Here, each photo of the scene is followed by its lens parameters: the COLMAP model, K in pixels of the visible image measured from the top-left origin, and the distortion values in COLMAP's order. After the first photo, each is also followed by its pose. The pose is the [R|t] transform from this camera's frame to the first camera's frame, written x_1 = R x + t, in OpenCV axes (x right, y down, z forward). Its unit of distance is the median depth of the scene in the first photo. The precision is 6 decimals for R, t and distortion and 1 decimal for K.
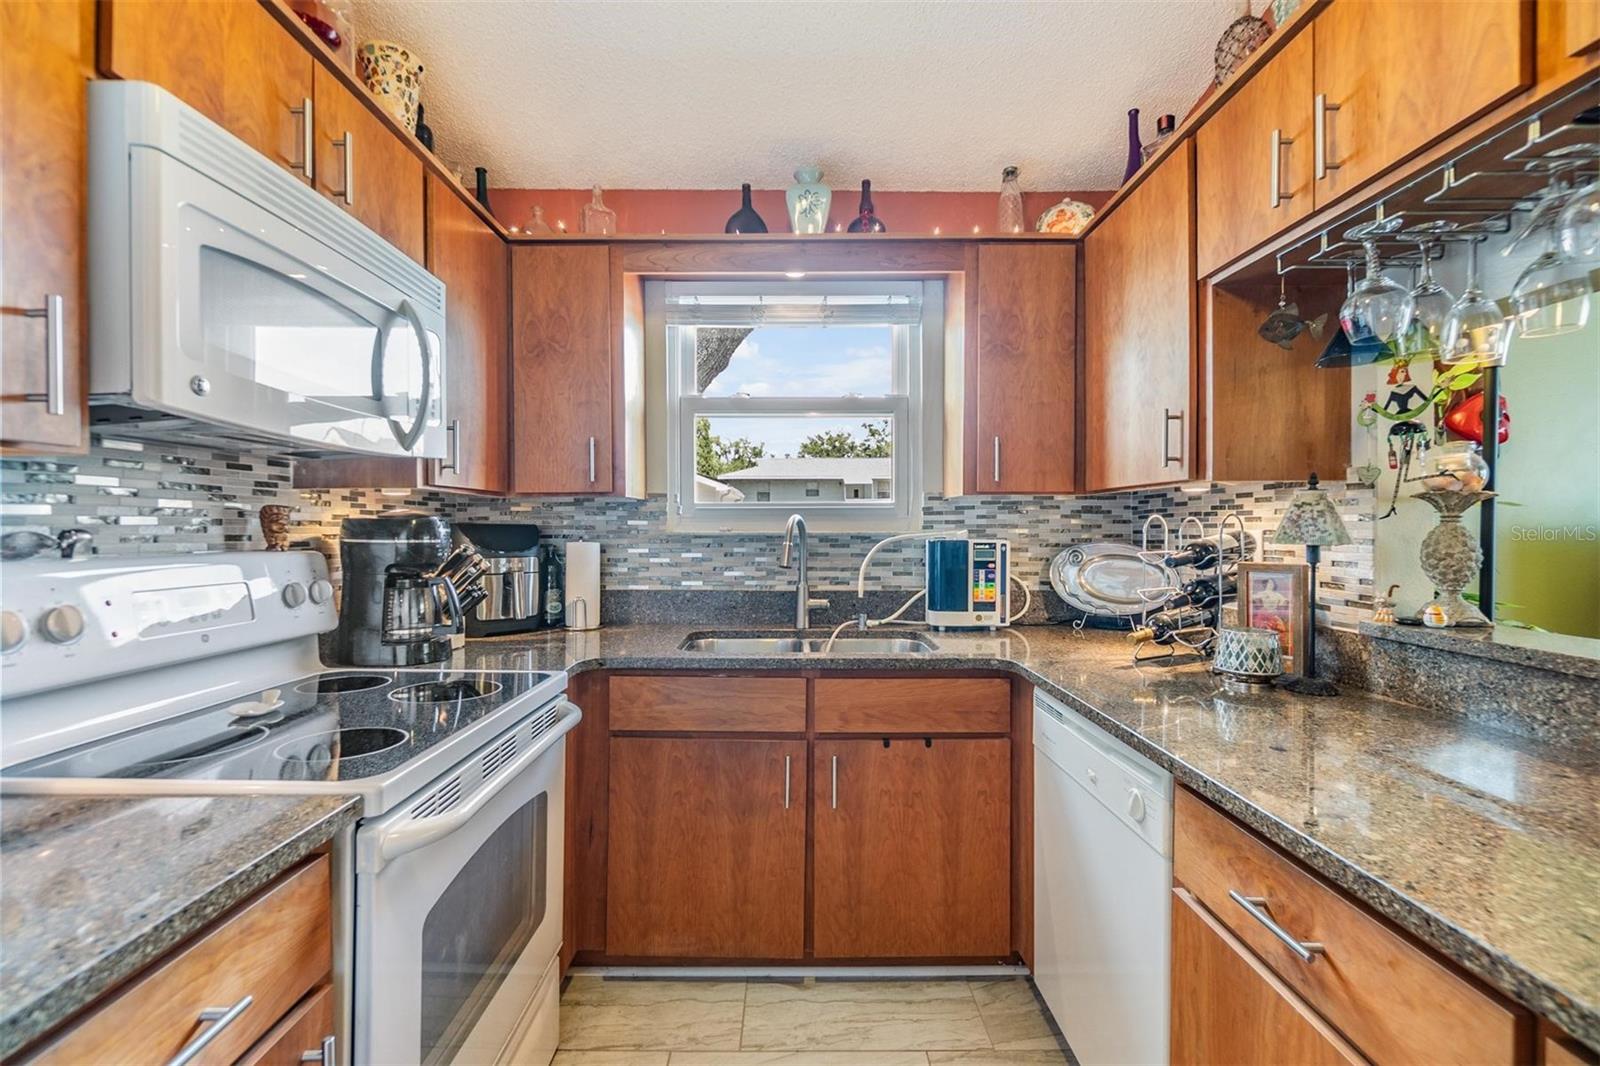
lens RADIAL K [[697.1, 0, 801.2], [0, 697.1, 532.7], [0, 0, 1]] dist [-0.010278, 0.002878]
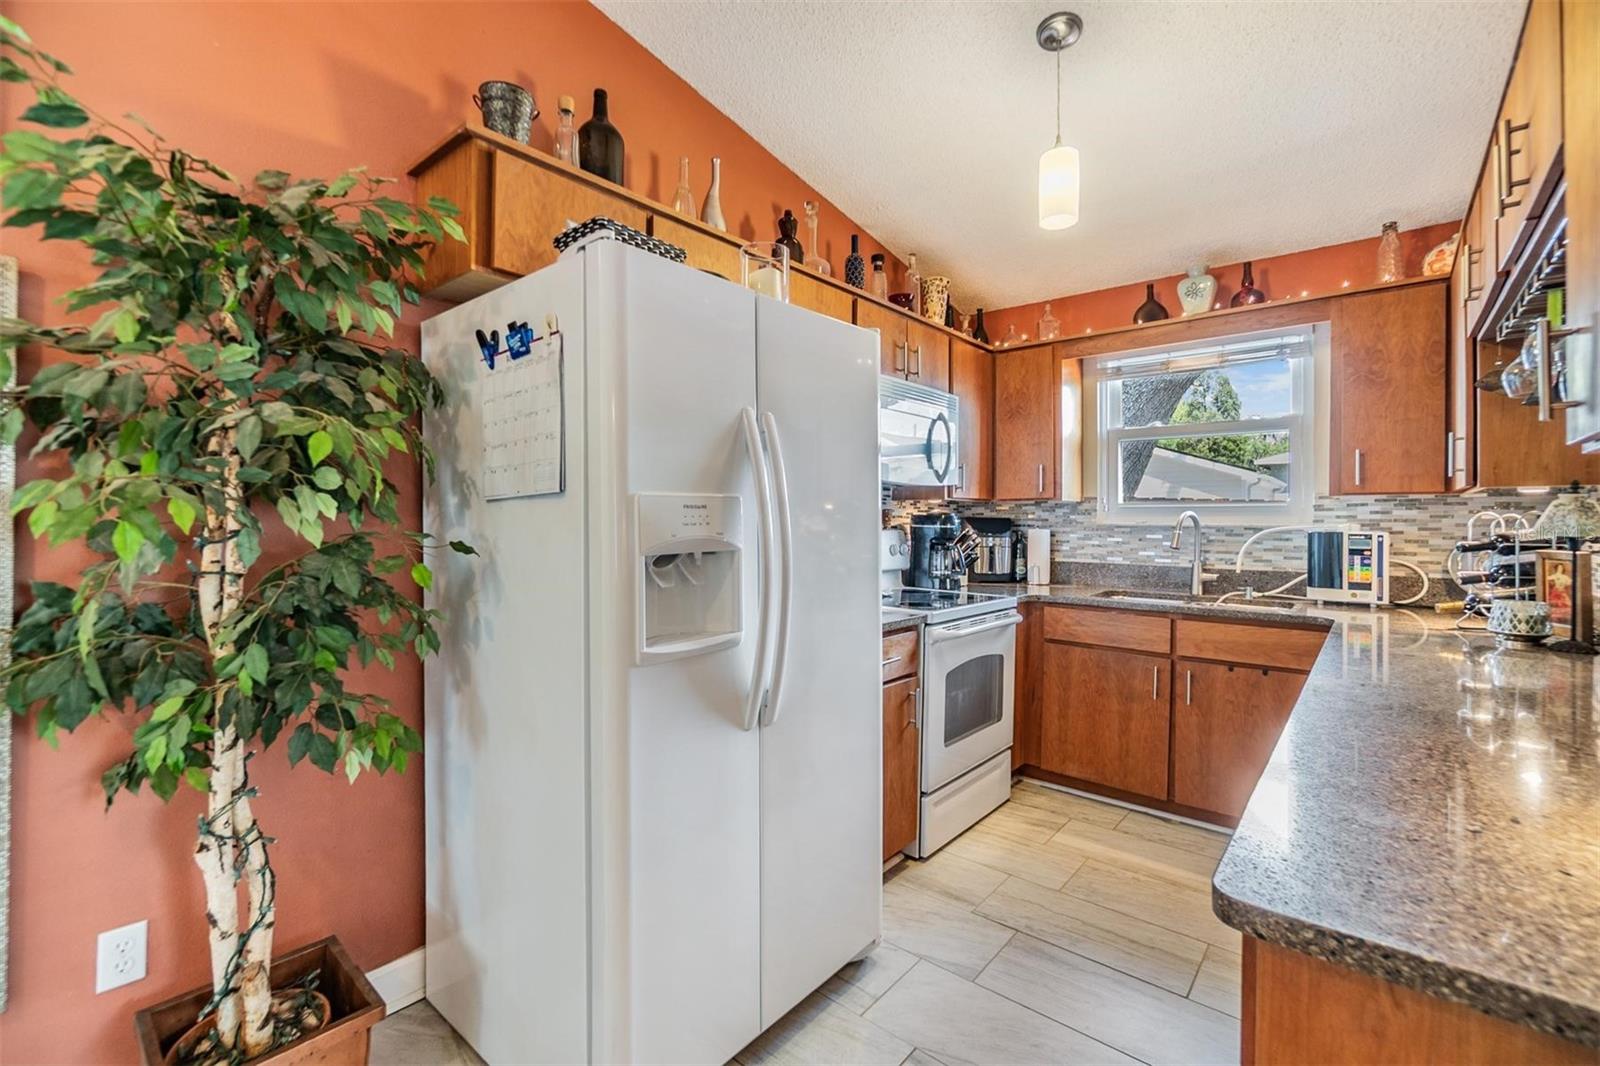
lens RADIAL K [[697.1, 0, 787.4], [0, 697.1, 520.8], [0, 0, 1]] dist [-0.010278, 0.002878]
pose [[0.750085, 0.005417, -0.661319, 0.385133], [-0.010647, 0.999936, -0.003886, 0.008092], [0.661256, 0.009956, 0.750095, -0.712956]]
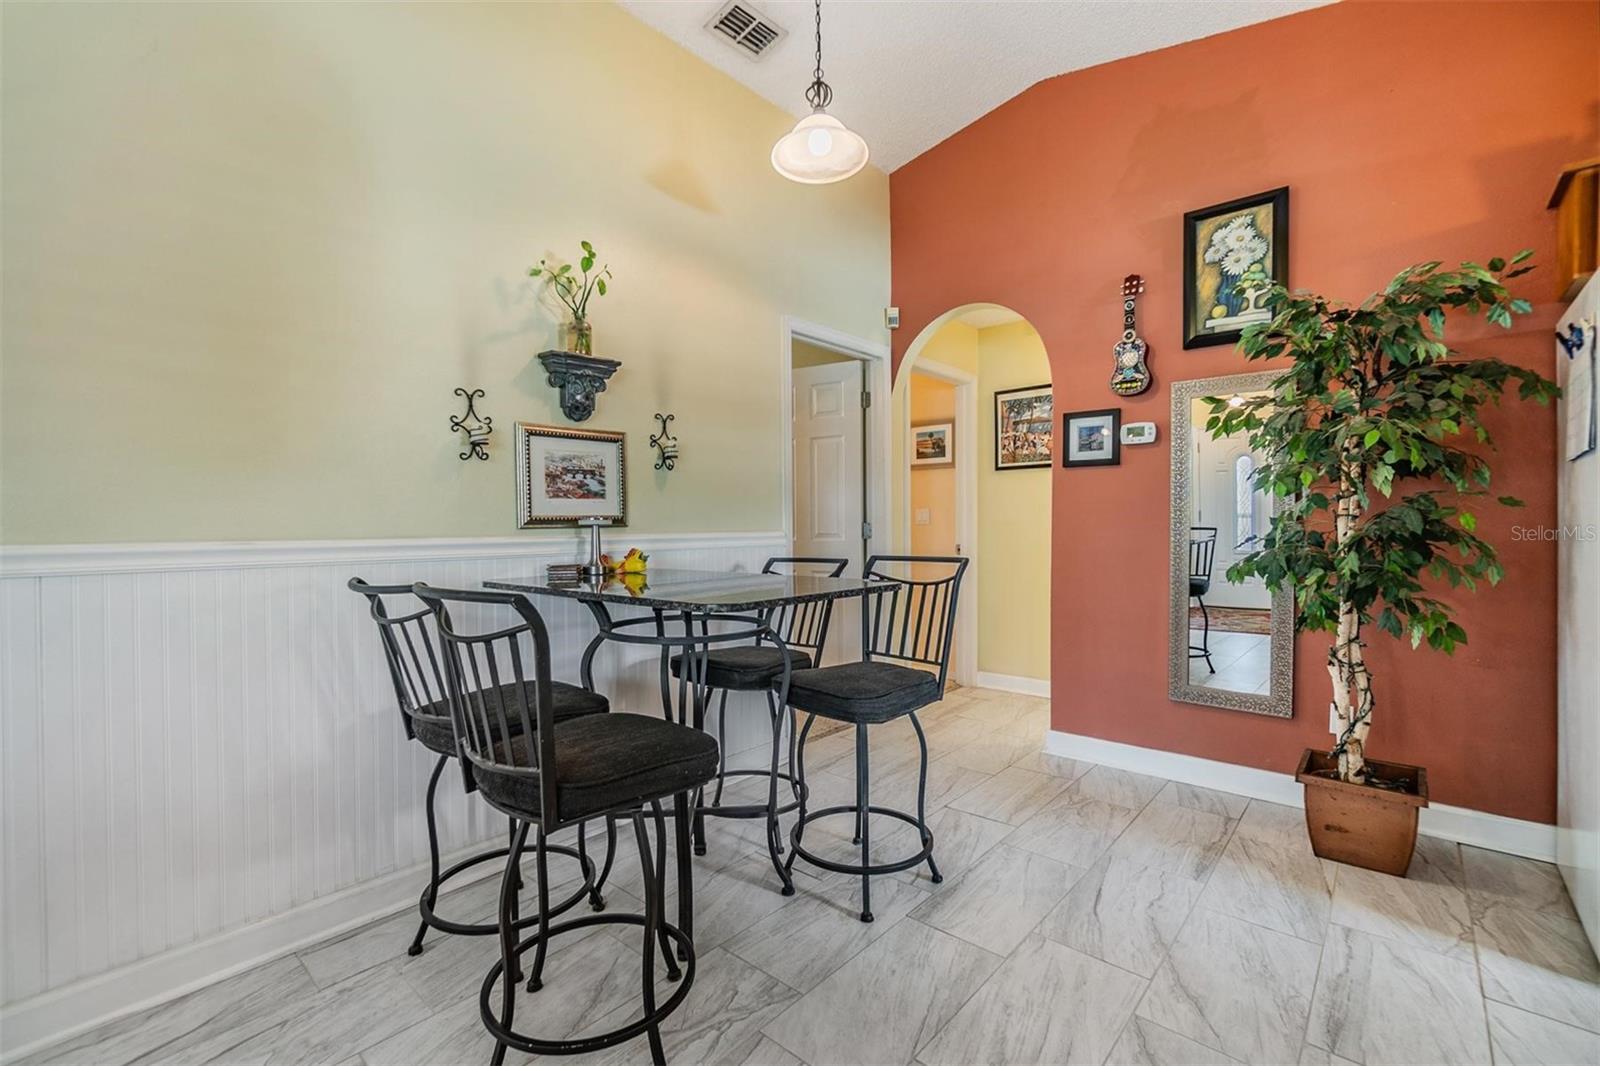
lens RADIAL K [[697.1, 0, 795.3], [0, 697.1, 539.2], [0, 0, 1]] dist [-0.010278, 0.002878]
pose [[-0.673131, 0.022395, -0.739184, 1.108587], [-0.011965, 0.999081, 0.041165, 0.069281], [0.739426, 0.036554, -0.672244, -0.452669]]
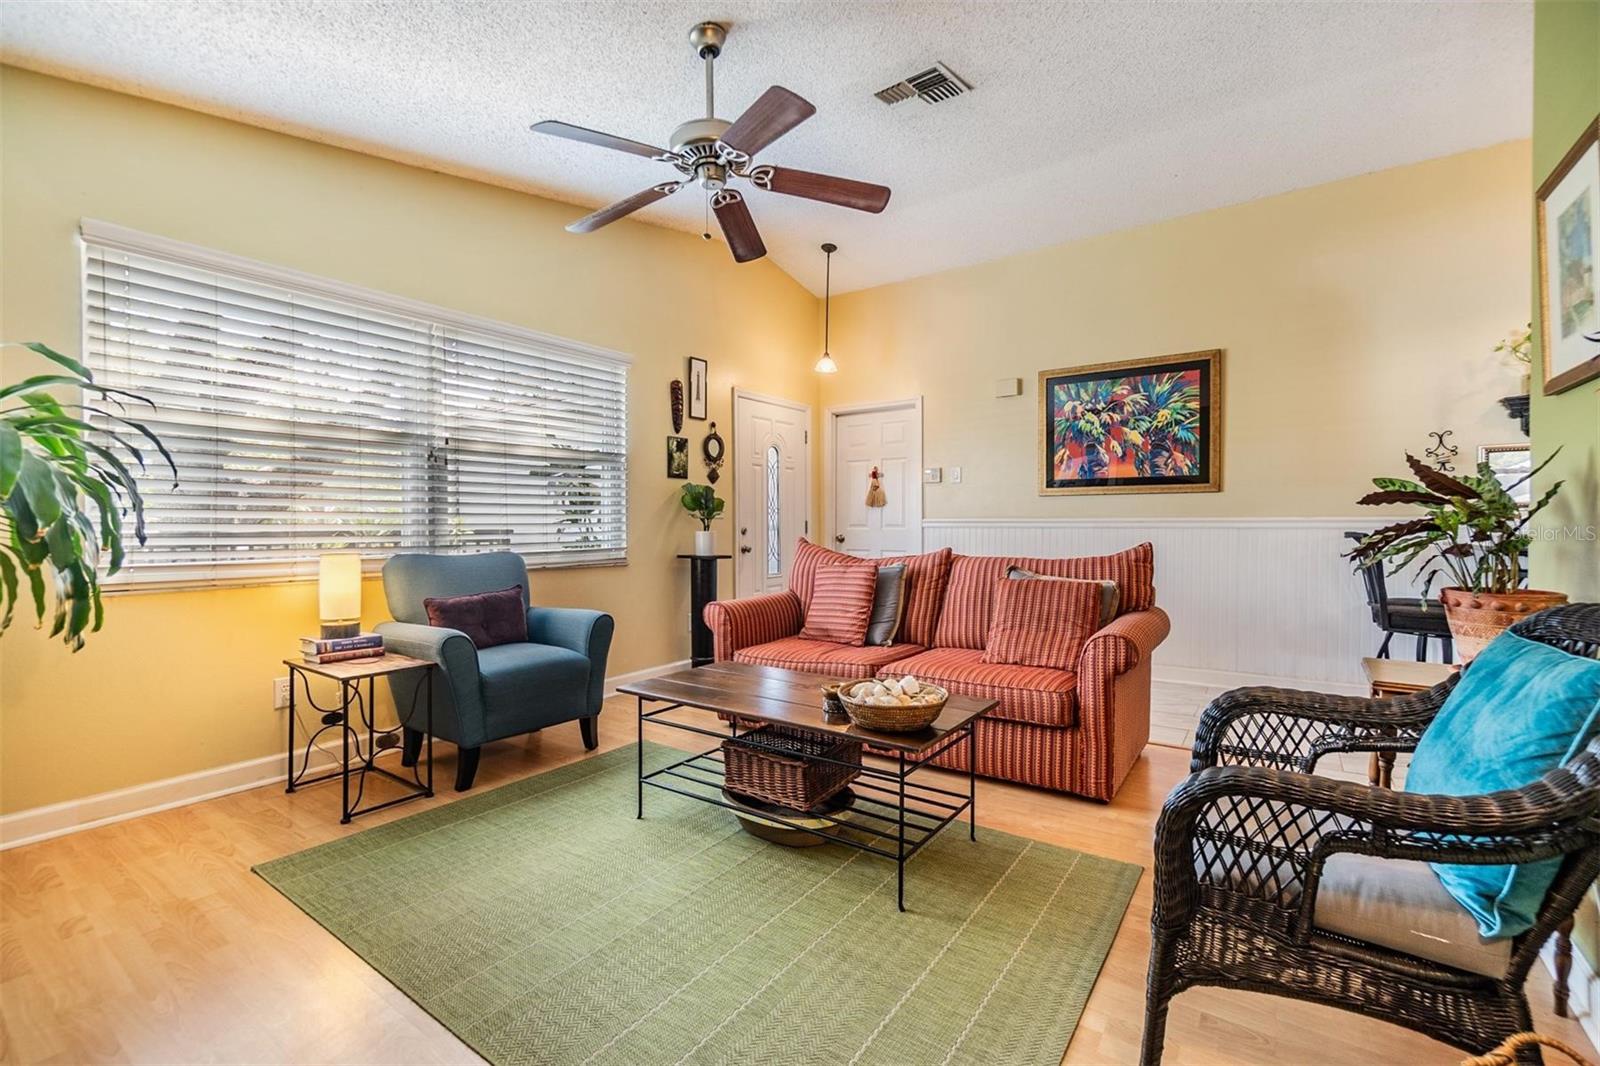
lens RADIAL K [[697.1, 0, 798.2], [0, 697.1, 535.4], [0, 0, 1]] dist [-0.010278, 0.002878]
pose [[-0.813334, -0.007867, 0.581743, 0.948602], [0.018557, 0.999049, 0.039455, 0.061380], [-0.581501, 0.042886, -0.812415, 1.207503]]
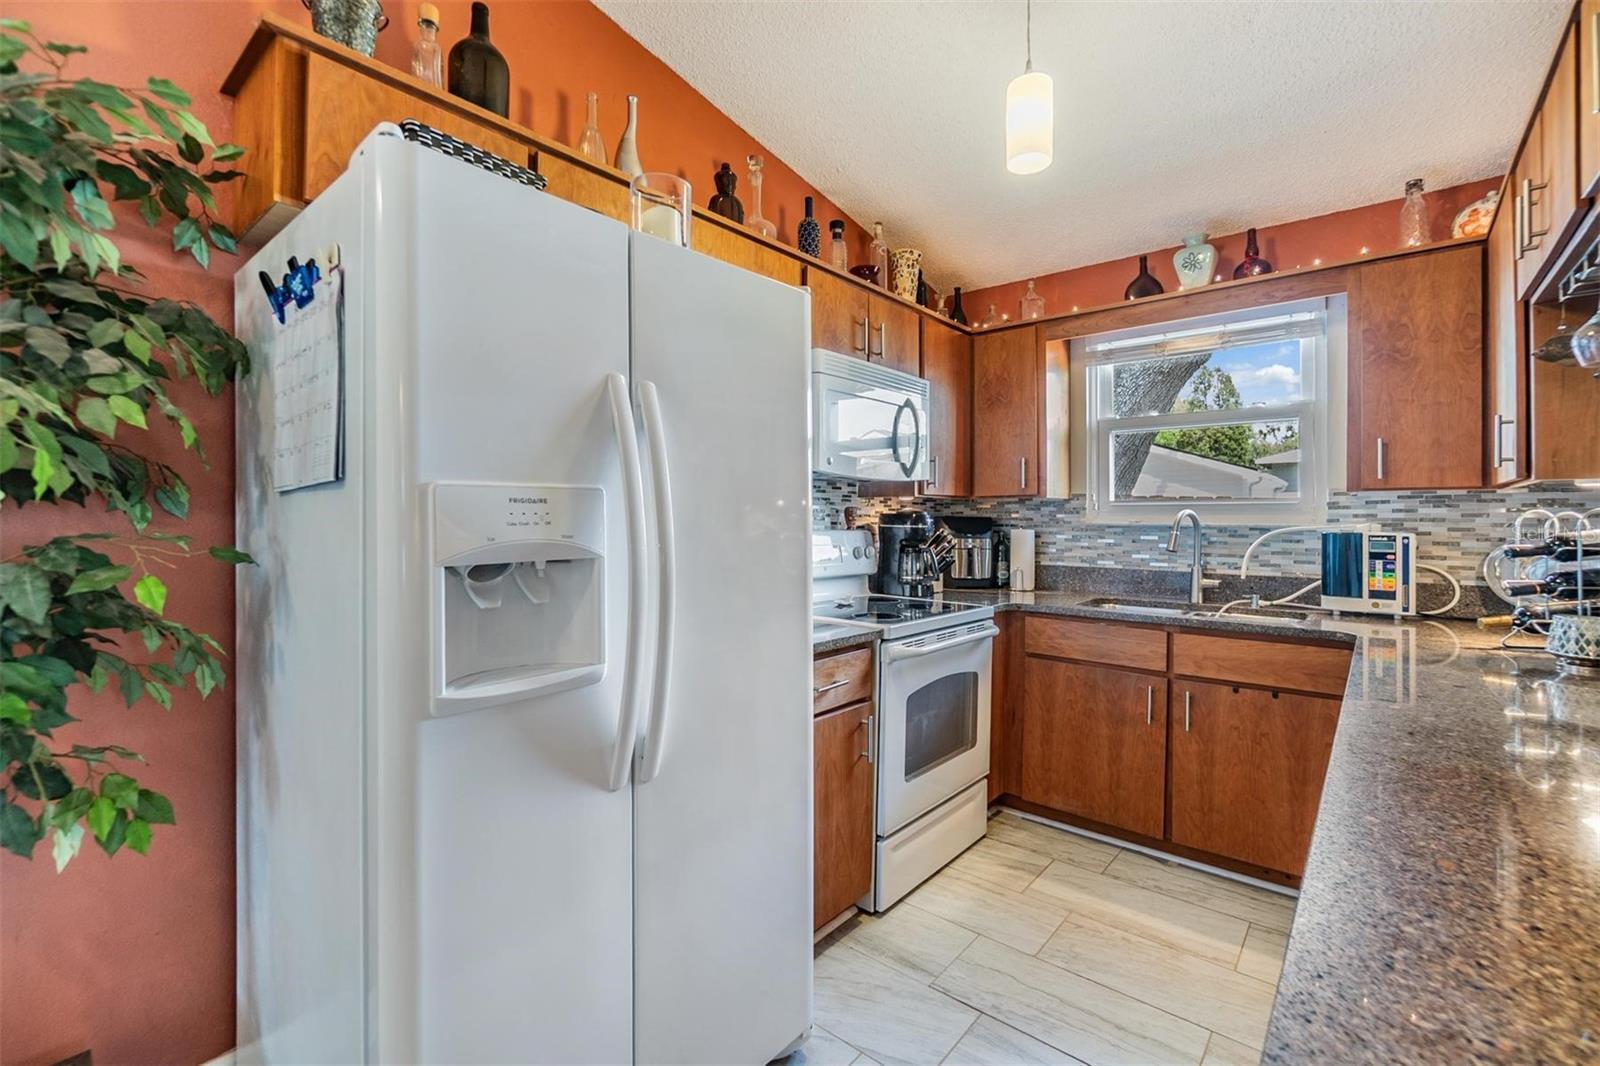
lens RADIAL K [[697.1, 0, 790.1], [0, 697.1, 514.9], [0, 0, 1]] dist [-0.010278, 0.002878]
pose [[0.751391, 0.000706, -0.659857, 0.346456], [-0.011165, 0.999870, -0.011643, 0.006933], [0.659763, 0.016115, 0.751301, -0.496968]]
